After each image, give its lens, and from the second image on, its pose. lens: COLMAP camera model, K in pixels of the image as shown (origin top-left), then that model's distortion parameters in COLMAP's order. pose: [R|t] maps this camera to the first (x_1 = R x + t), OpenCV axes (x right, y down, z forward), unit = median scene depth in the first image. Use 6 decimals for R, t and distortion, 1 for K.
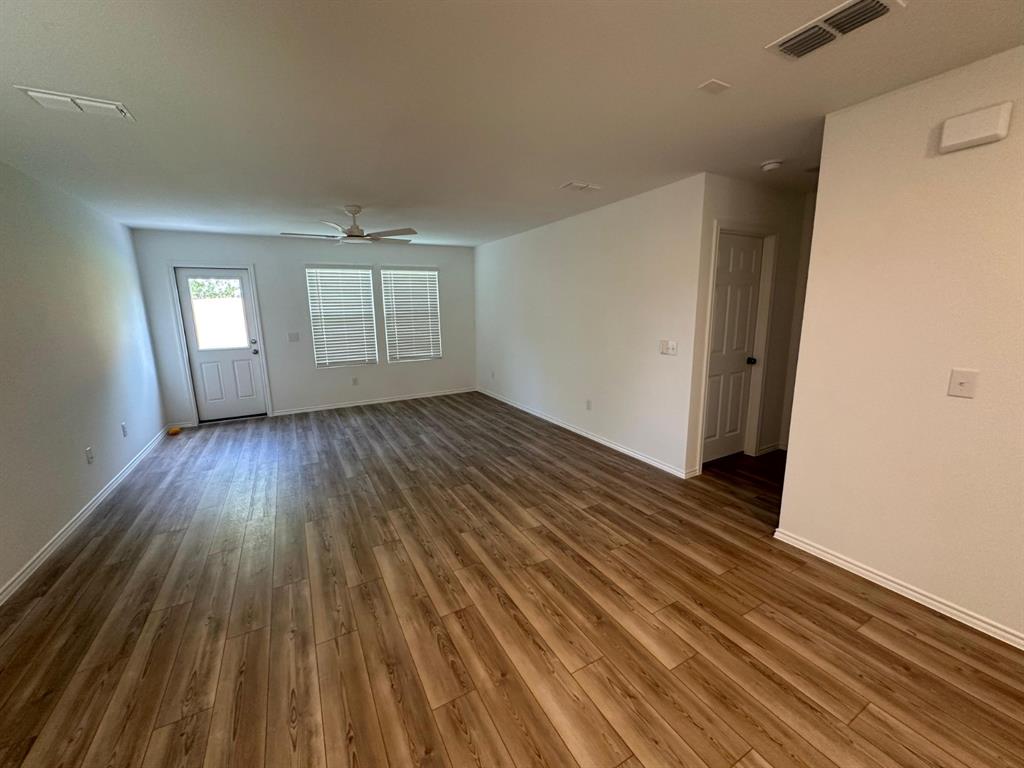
lens RADIAL K [[408.4, 0, 513.2], [0, 408.4, 383.5], [0, 0, 1]] dist [0.000244, -0.000071]
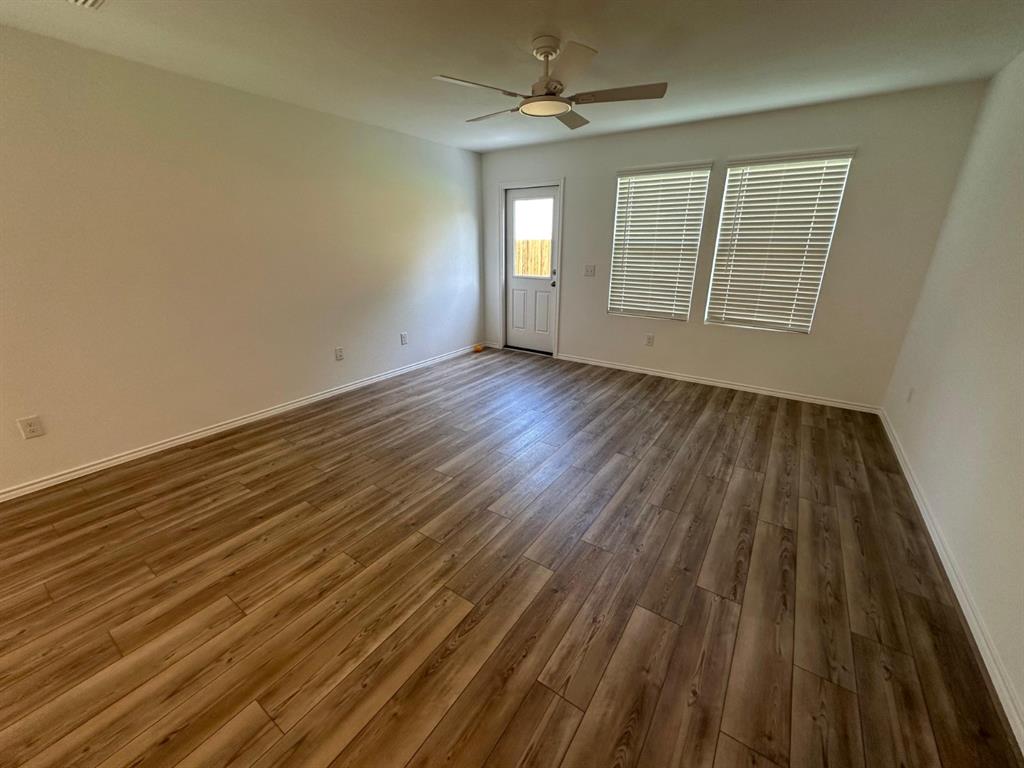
lens RADIAL K [[408.4, 0, 510.9], [0, 408.4, 382.4], [0, 0, 1]] dist [0.000244, -0.000071]
pose [[0.447692, 0.308602, -0.839248, 0.210089], [-0.177624, 0.950547, 0.254775, -0.121369], [0.876368, 0.035010, 0.480368, 0.715280]]
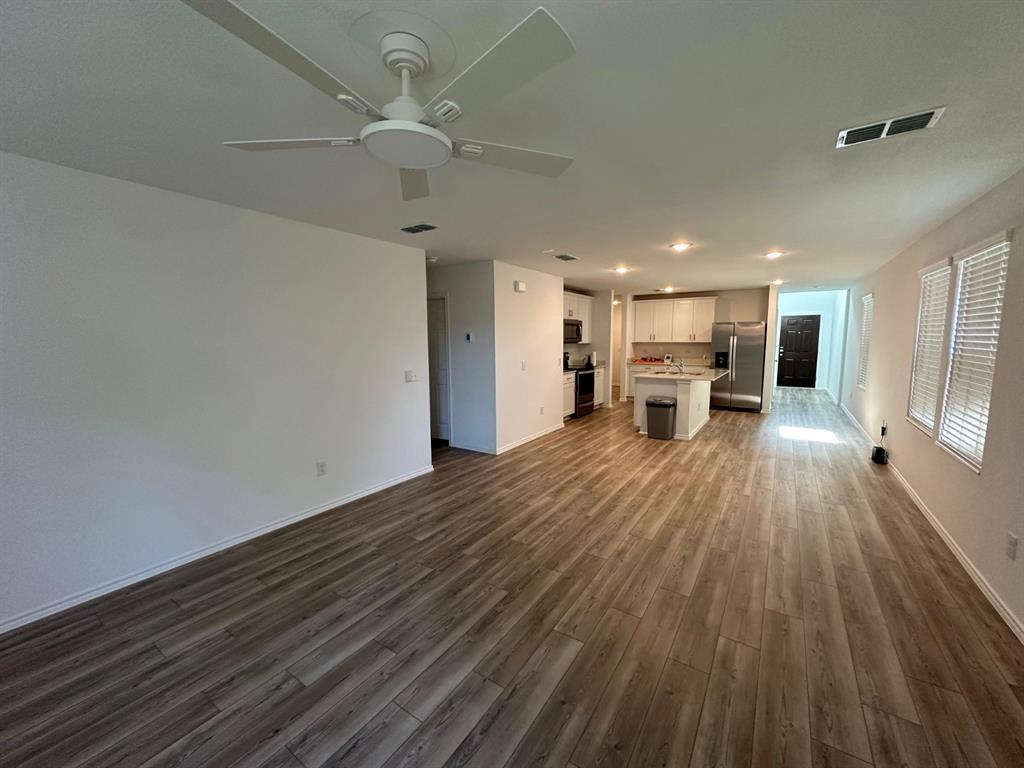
lens RADIAL K [[408.4, 0, 510.6], [0, 408.4, 382.5], [0, 0, 1]] dist [0.000244, -0.000071]
pose [[-0.458031, -0.077438, 0.885557, -0.774718], [0.180119, 0.967449, 0.177760, -0.213428], [-0.870497, 0.240925, -0.429174, 1.163300]]
